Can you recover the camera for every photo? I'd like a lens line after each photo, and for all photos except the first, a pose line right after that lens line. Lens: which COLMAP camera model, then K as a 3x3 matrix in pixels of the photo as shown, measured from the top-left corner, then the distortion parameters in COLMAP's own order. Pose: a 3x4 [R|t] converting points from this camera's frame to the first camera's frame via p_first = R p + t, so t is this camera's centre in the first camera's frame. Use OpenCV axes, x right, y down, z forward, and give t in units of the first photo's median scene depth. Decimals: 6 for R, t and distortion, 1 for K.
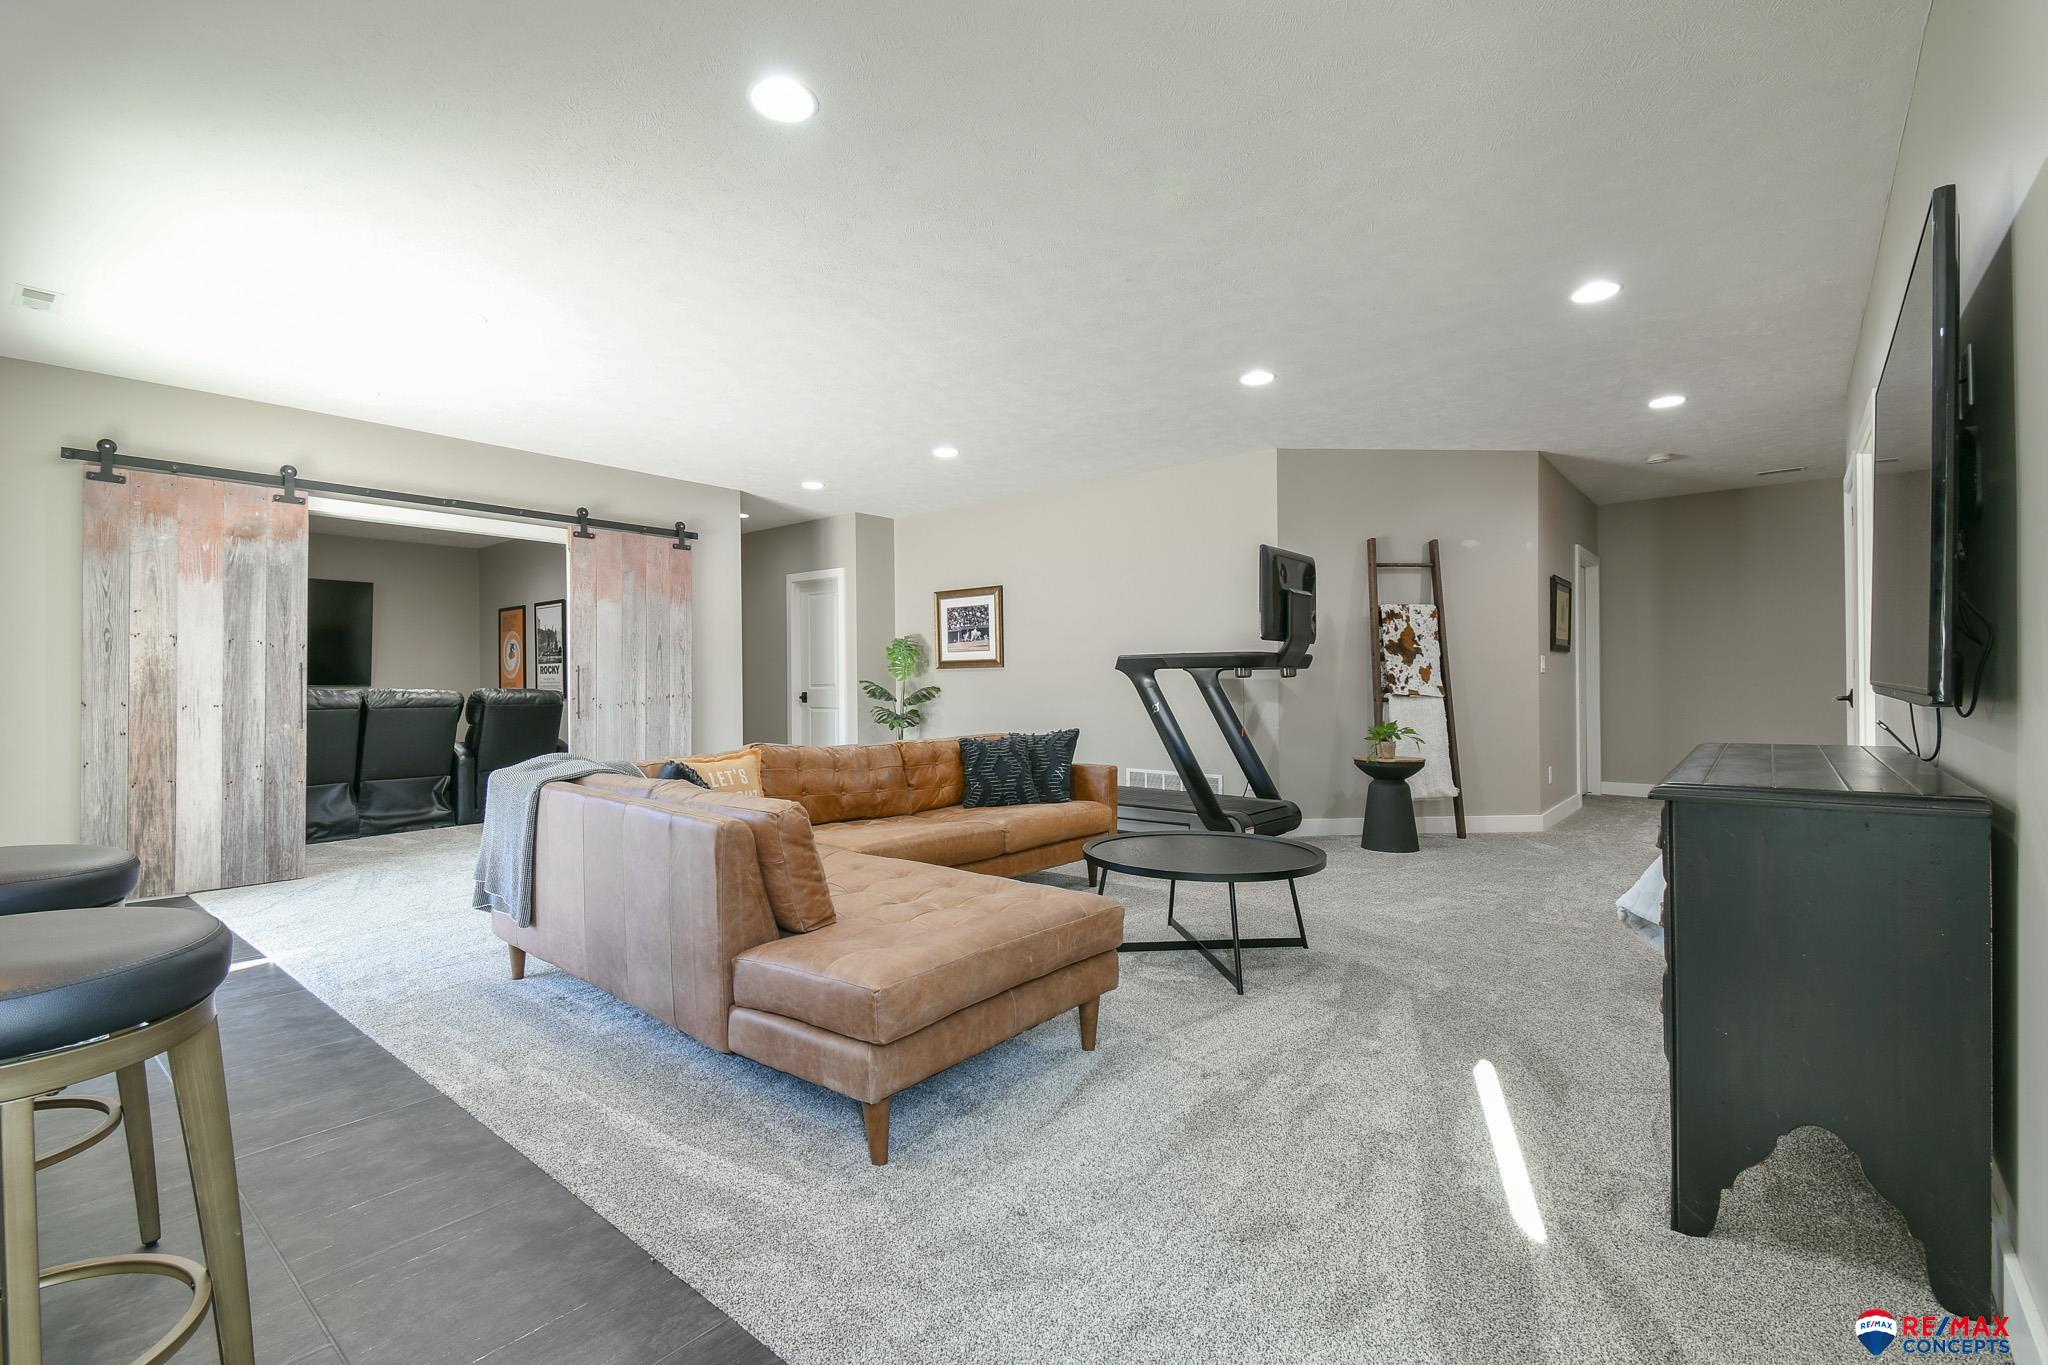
lens RADIAL K [[893.0, 0, 1021.1], [0, 893.0, 682.0], [0, 0, 1]] dist [0.051686, -0.028806]
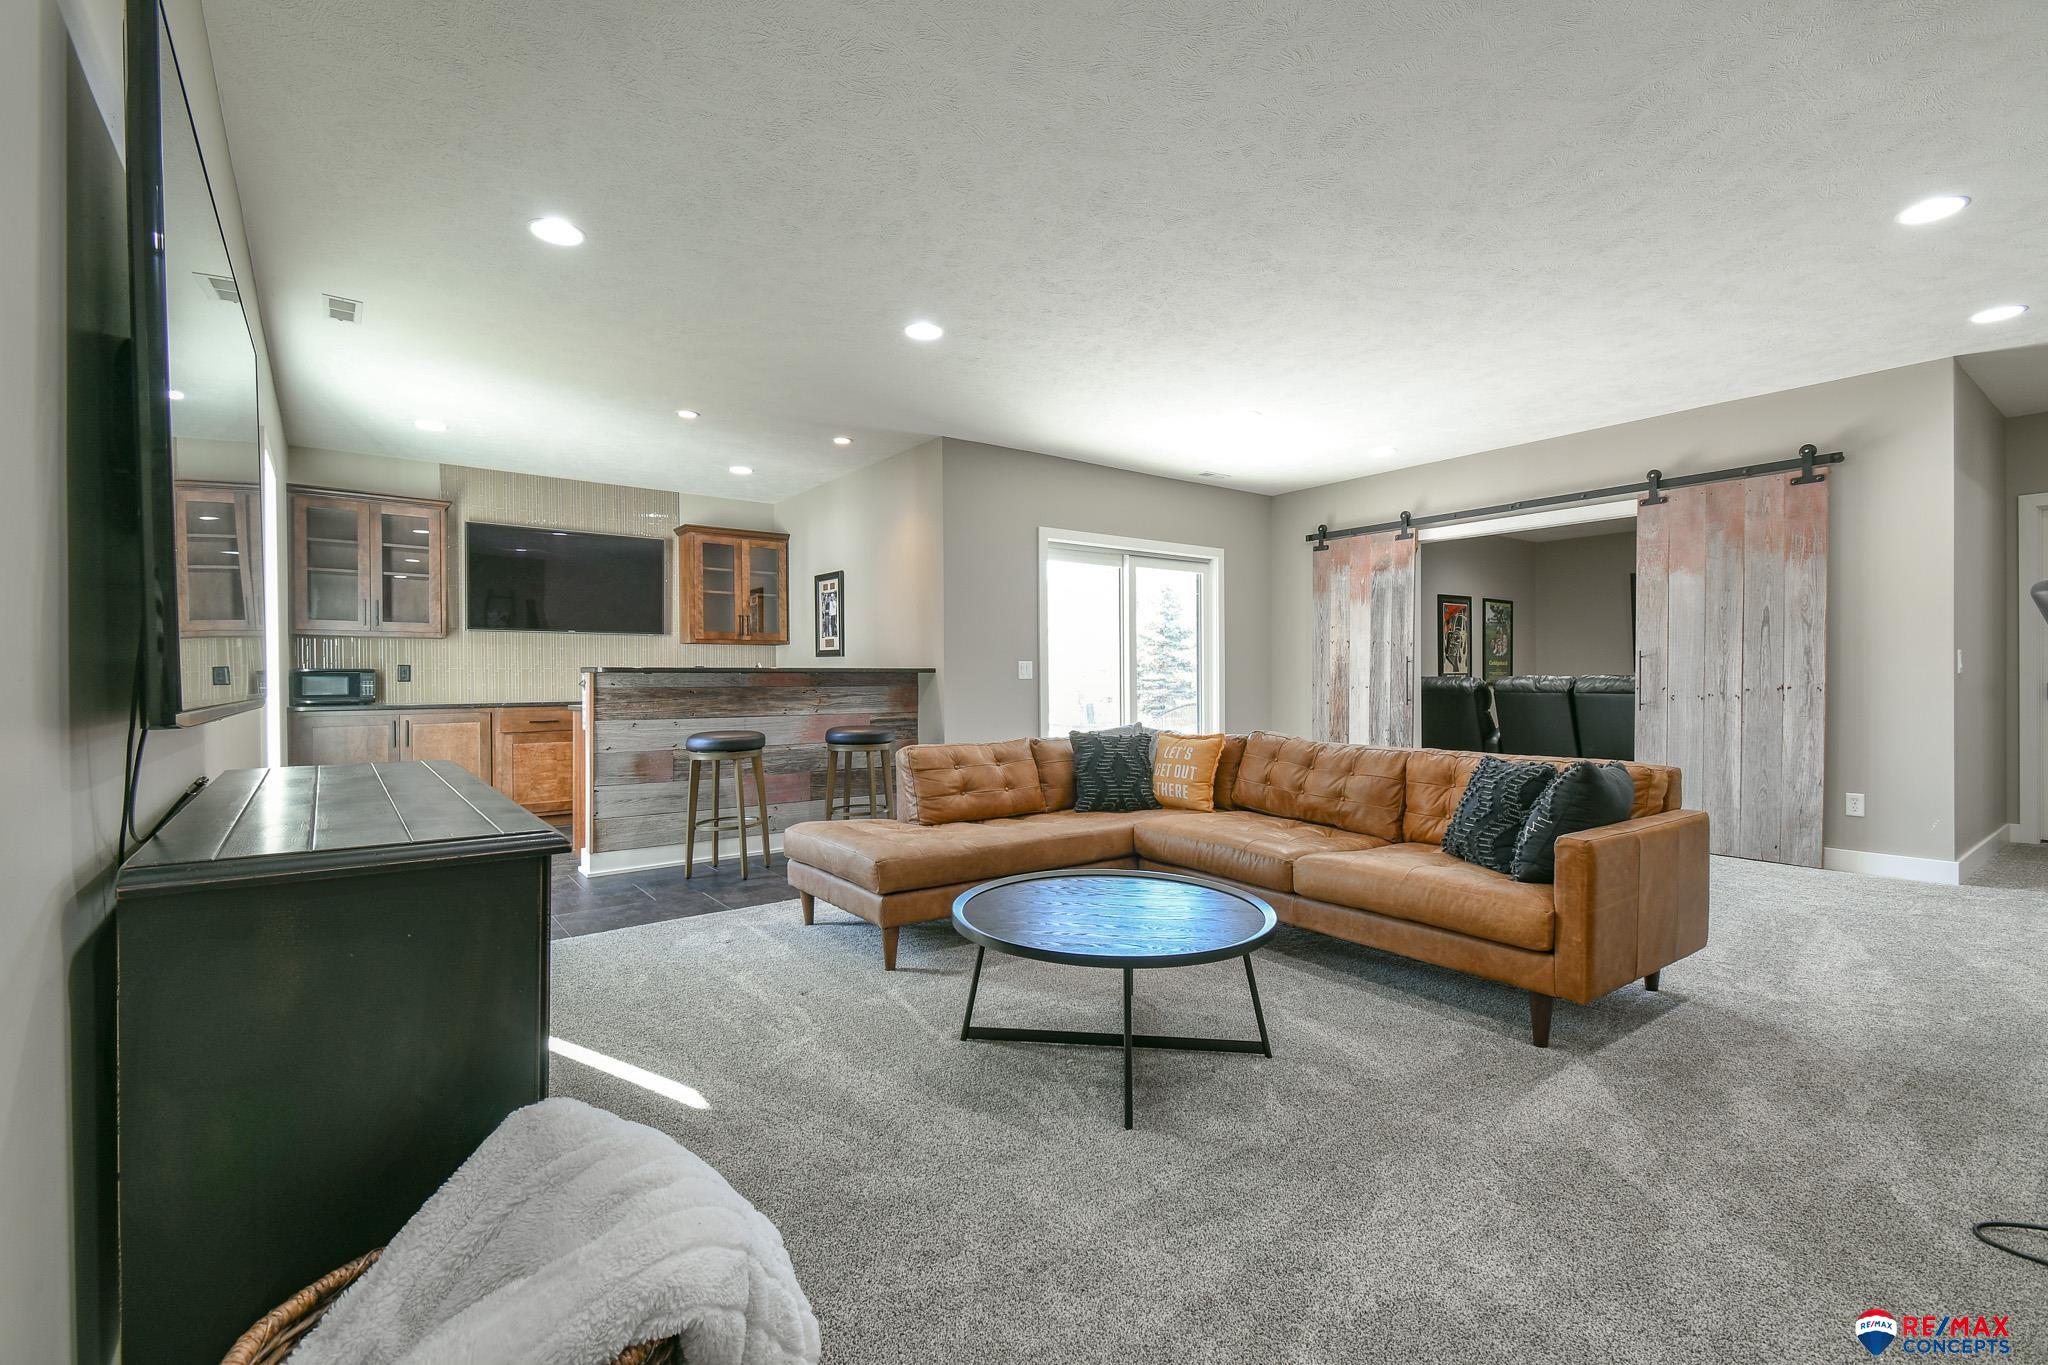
lens RADIAL K [[893.0, 0, 1021.1], [0, 893.0, 682.0], [0, 0, 1]] dist [0.051686, -0.028806]
pose [[-0.228335, 0.012399, -0.973504, 0.582992], [0.007041, 0.999914, 0.011084, -0.001775], [0.973557, -0.004324, -0.228403, 0.682084]]
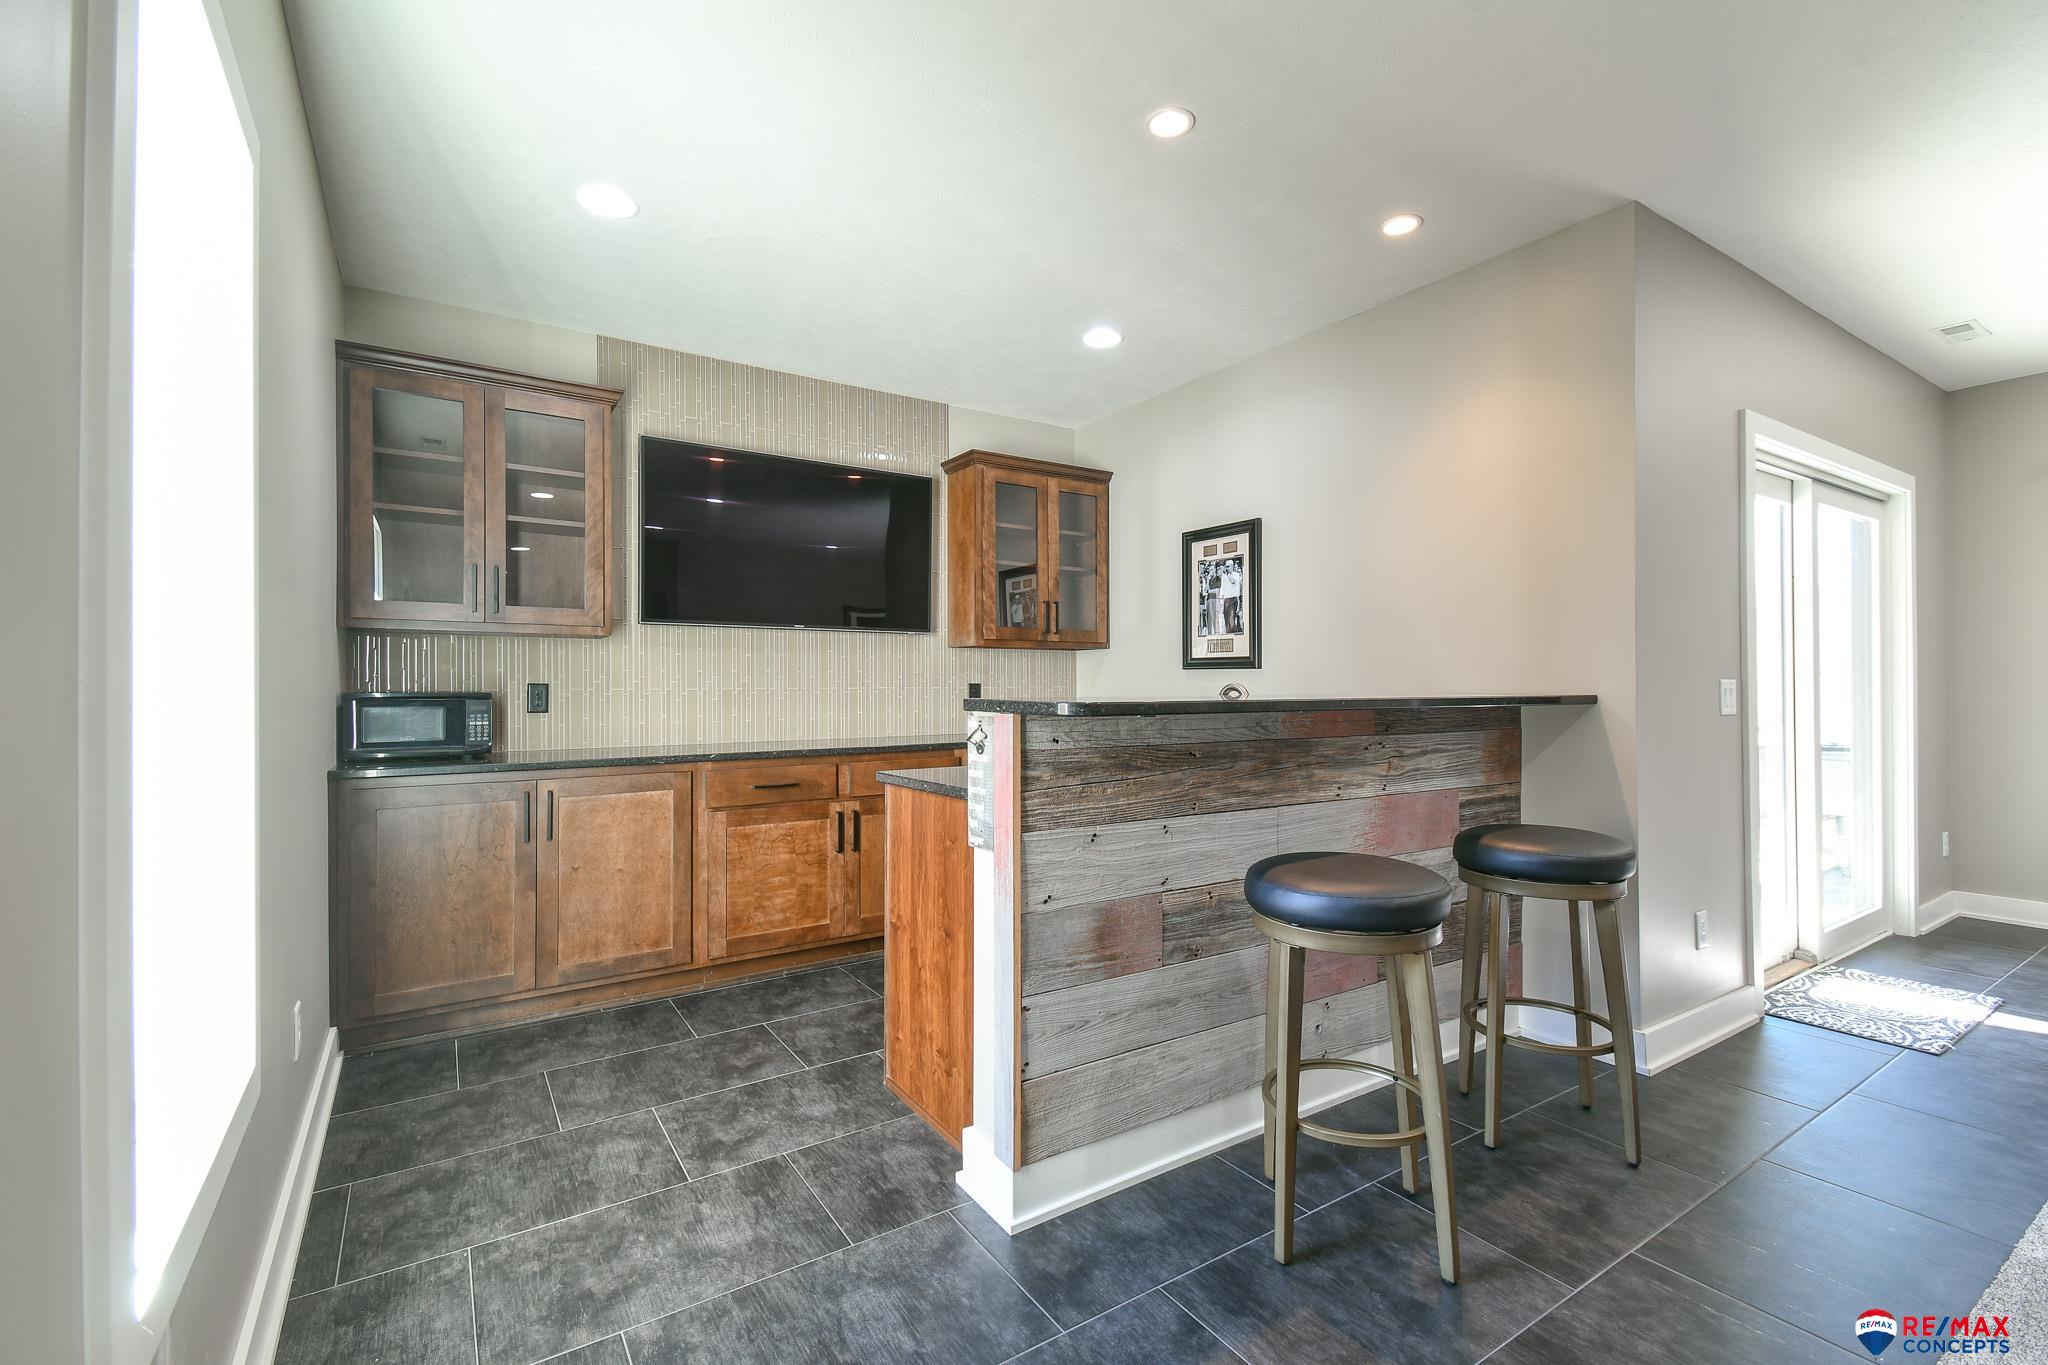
lens RADIAL K [[893.0, 0, 1021.1], [0, 893.0, 682.0], [0, 0, 1]] dist [0.051686, -0.028806]
pose [[-0.293548, 0.003134, -0.955939, 0.156899], [0.004677, 0.999987, 0.001843, -0.017189], [0.955933, -0.003930, -0.293559, 0.177118]]
